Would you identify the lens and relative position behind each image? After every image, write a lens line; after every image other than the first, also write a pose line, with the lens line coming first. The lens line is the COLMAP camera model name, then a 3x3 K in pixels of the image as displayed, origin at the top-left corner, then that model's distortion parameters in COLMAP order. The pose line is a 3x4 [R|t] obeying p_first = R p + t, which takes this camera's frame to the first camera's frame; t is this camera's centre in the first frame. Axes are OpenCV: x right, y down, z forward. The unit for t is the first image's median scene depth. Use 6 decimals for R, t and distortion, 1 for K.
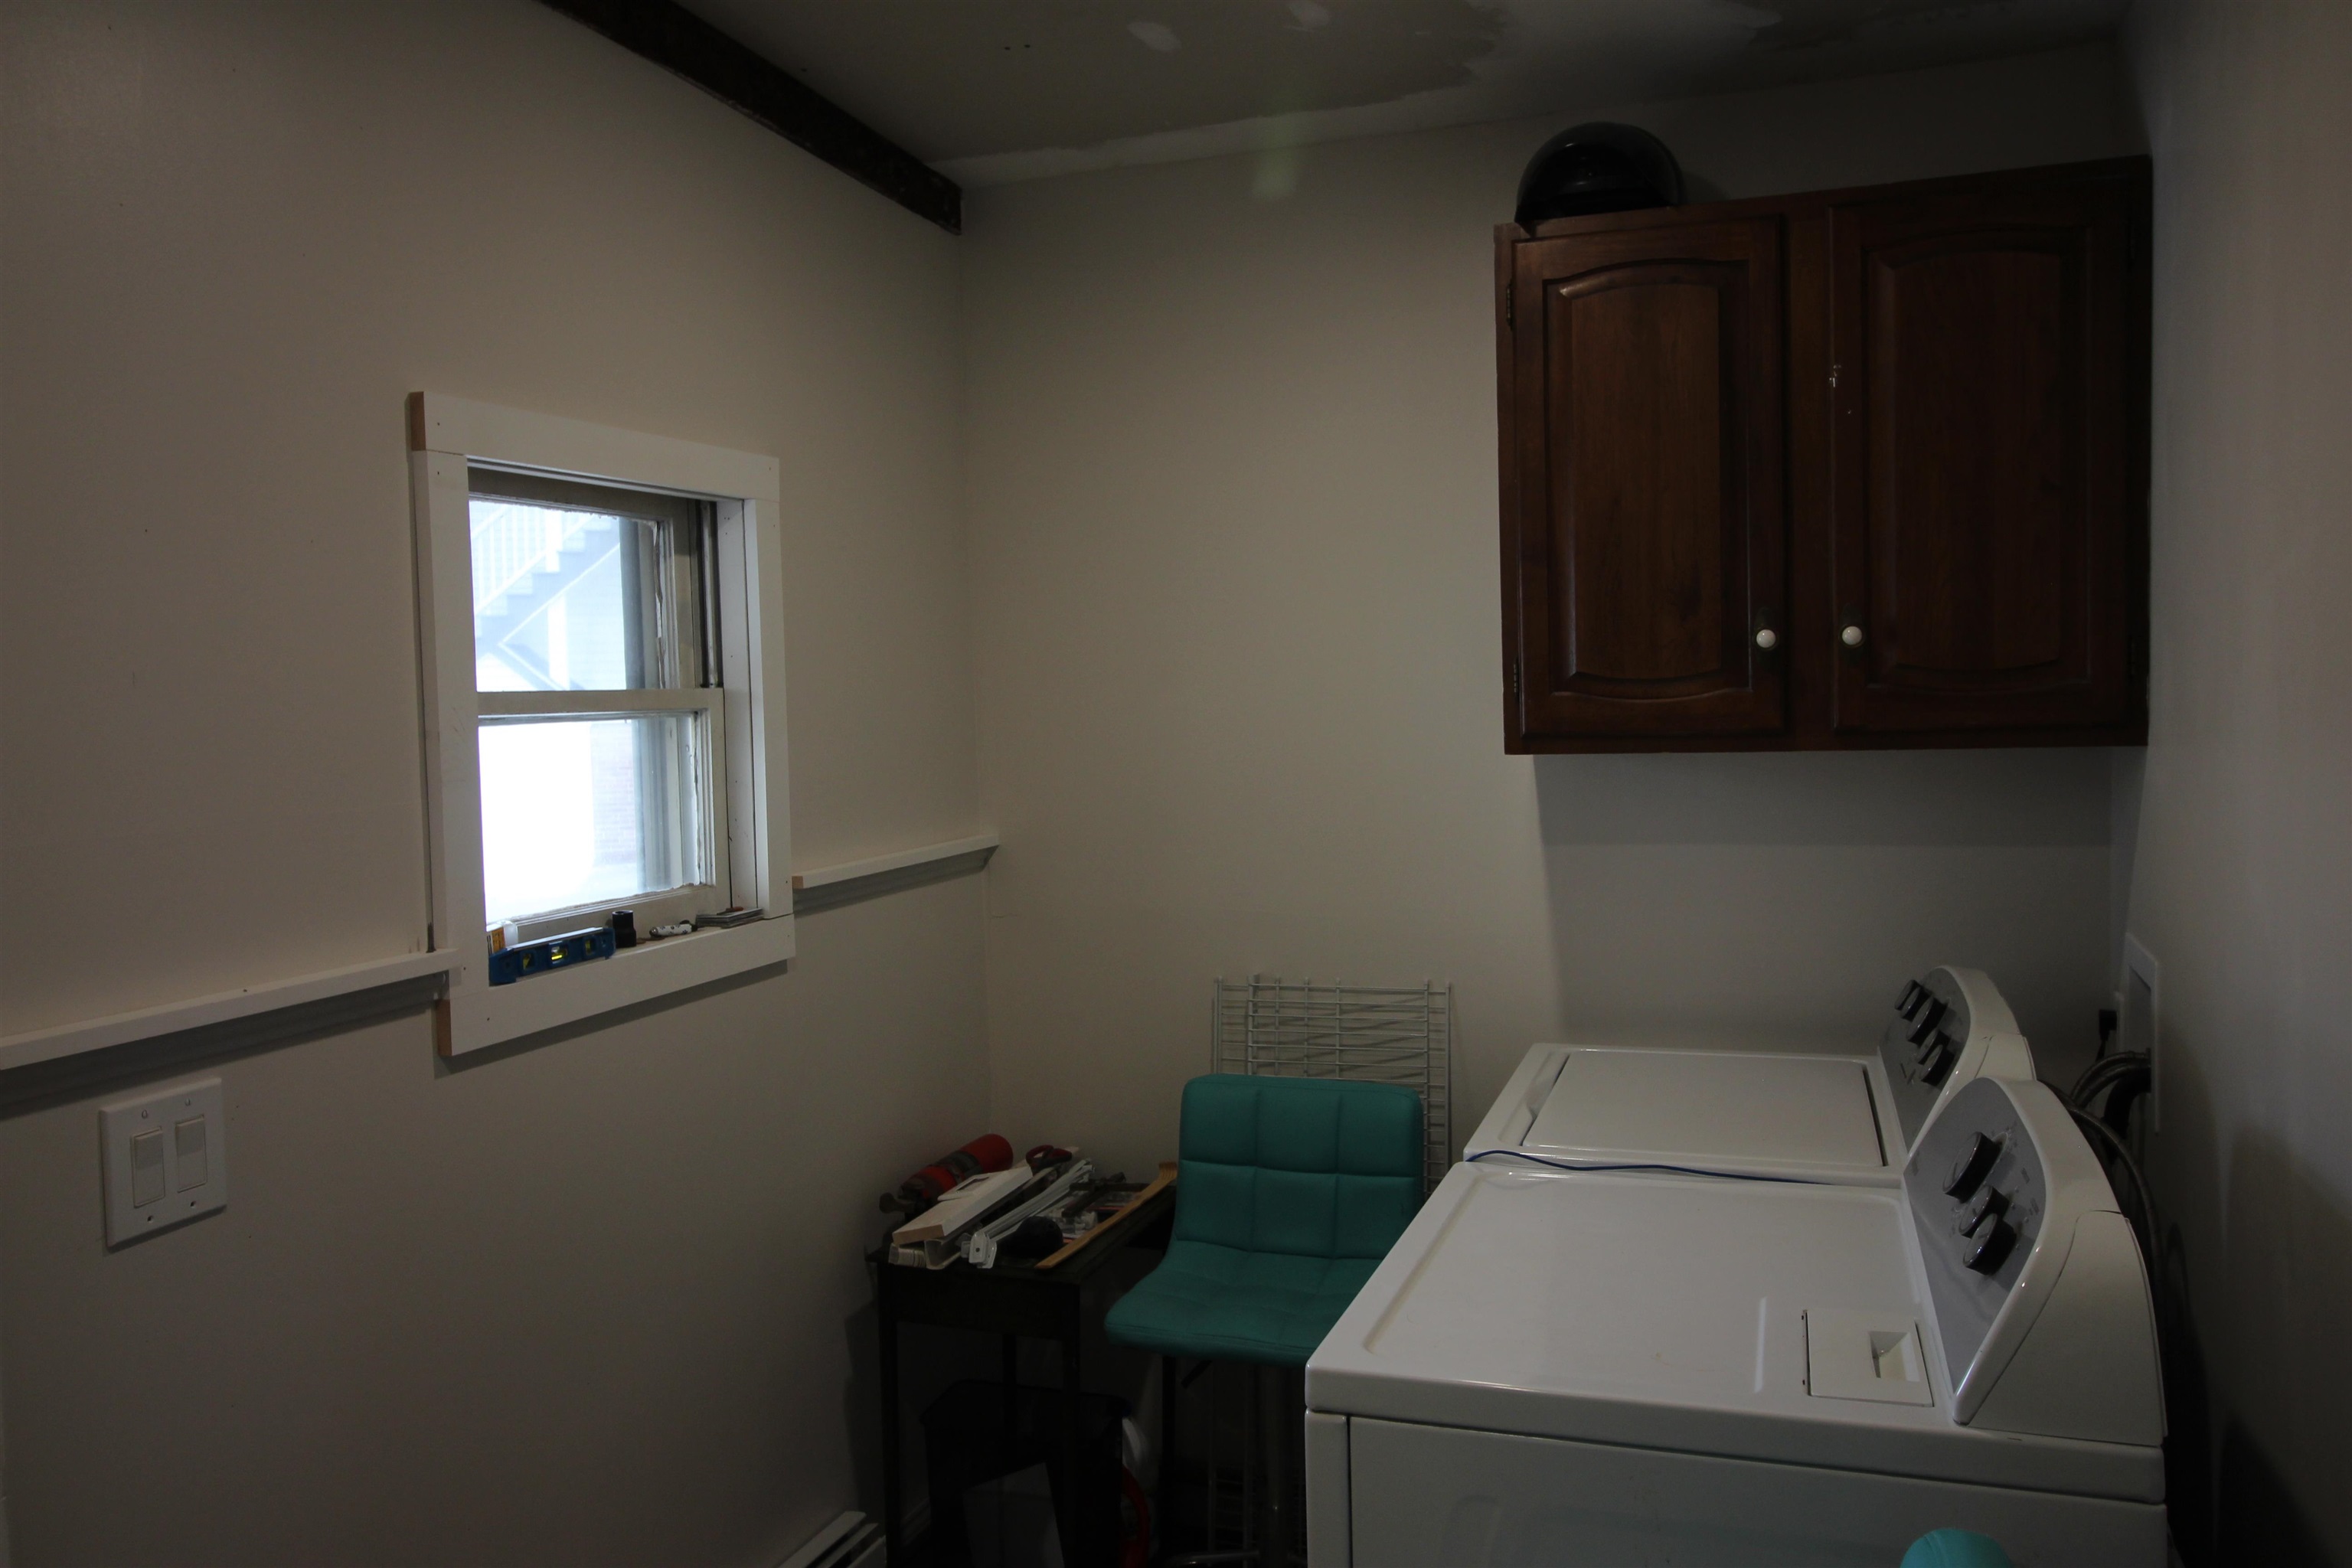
lens RADIAL K [[1818.6, 0, 1181.2], [0, 1818.6, 763.3], [0, 0, 1]] dist [0.021055, -0.016384]
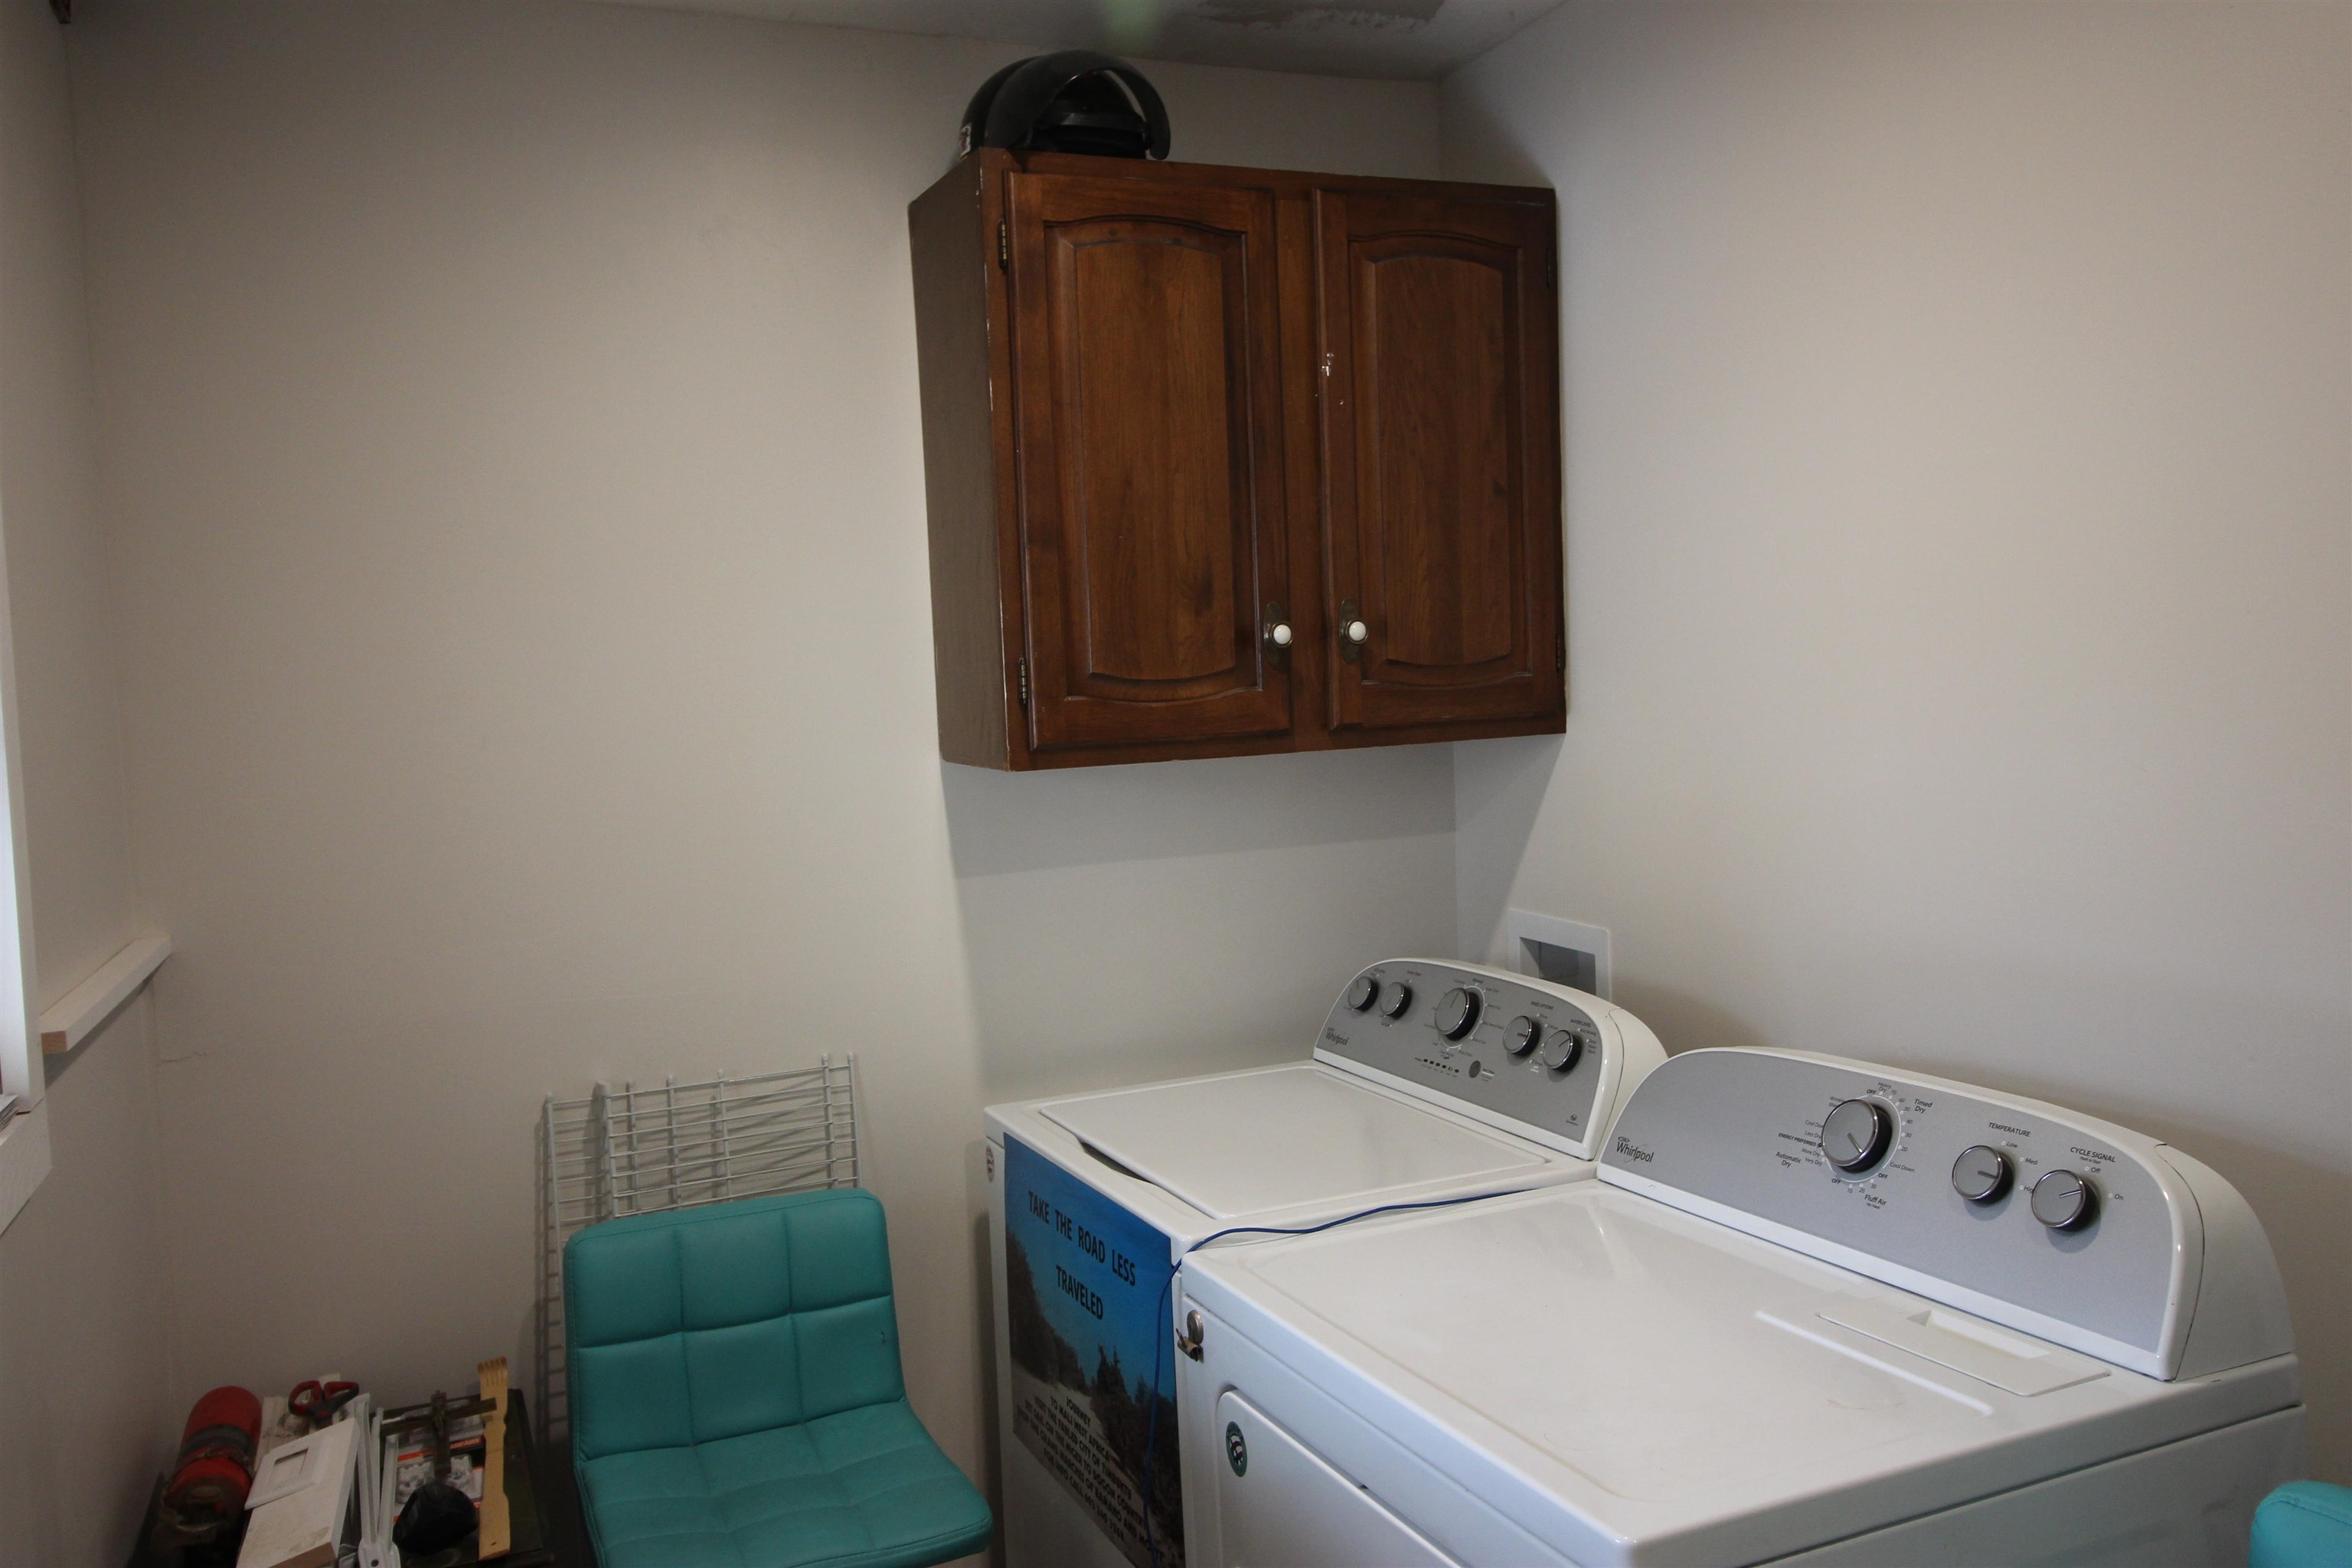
lens RADIAL K [[1818.6, 0, 1181.2], [0, 1818.6, 763.3], [0, 0, 1]] dist [0.021055, -0.016384]
pose [[0.749280, -0.041661, 0.660942, -0.332619], [0.056849, 0.998382, -0.001517, -0.002934], [-0.659809, 0.038710, 0.750436, 0.315553]]
